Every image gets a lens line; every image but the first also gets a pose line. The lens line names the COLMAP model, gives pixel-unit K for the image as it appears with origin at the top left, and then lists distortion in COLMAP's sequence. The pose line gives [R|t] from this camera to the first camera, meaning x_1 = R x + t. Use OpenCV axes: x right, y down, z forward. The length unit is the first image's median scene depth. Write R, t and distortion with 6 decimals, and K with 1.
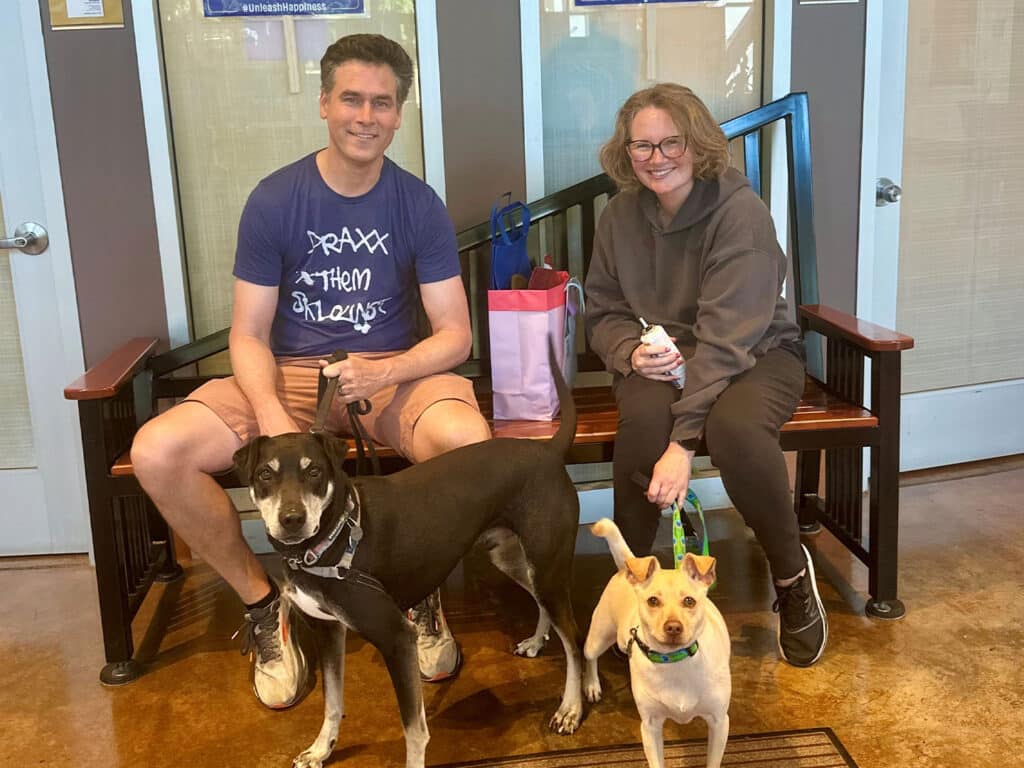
lens RADIAL K [[1114.2, 0, 500.7], [0, 1114.2, 295.8], [0, 0, 1]] dist [0.004910, 0.000000]
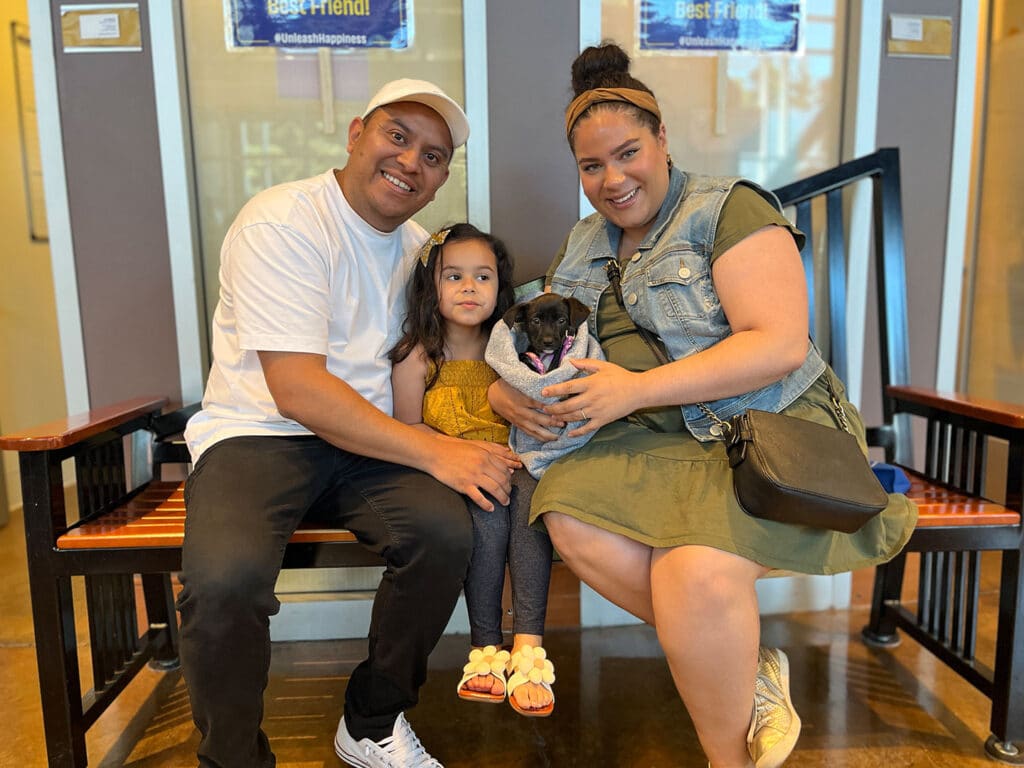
lens RADIAL K [[855.5, 0, 519.9], [0, 855.5, 391.2], [0, 0, 1]] dist [0.029170, -0.028976]
pose [[0.998634, 0.031483, -0.041694, 0.007556], [-0.033034, 0.998768, -0.037041, 0.055184], [0.040476, 0.038368, 0.998444, 0.358072]]
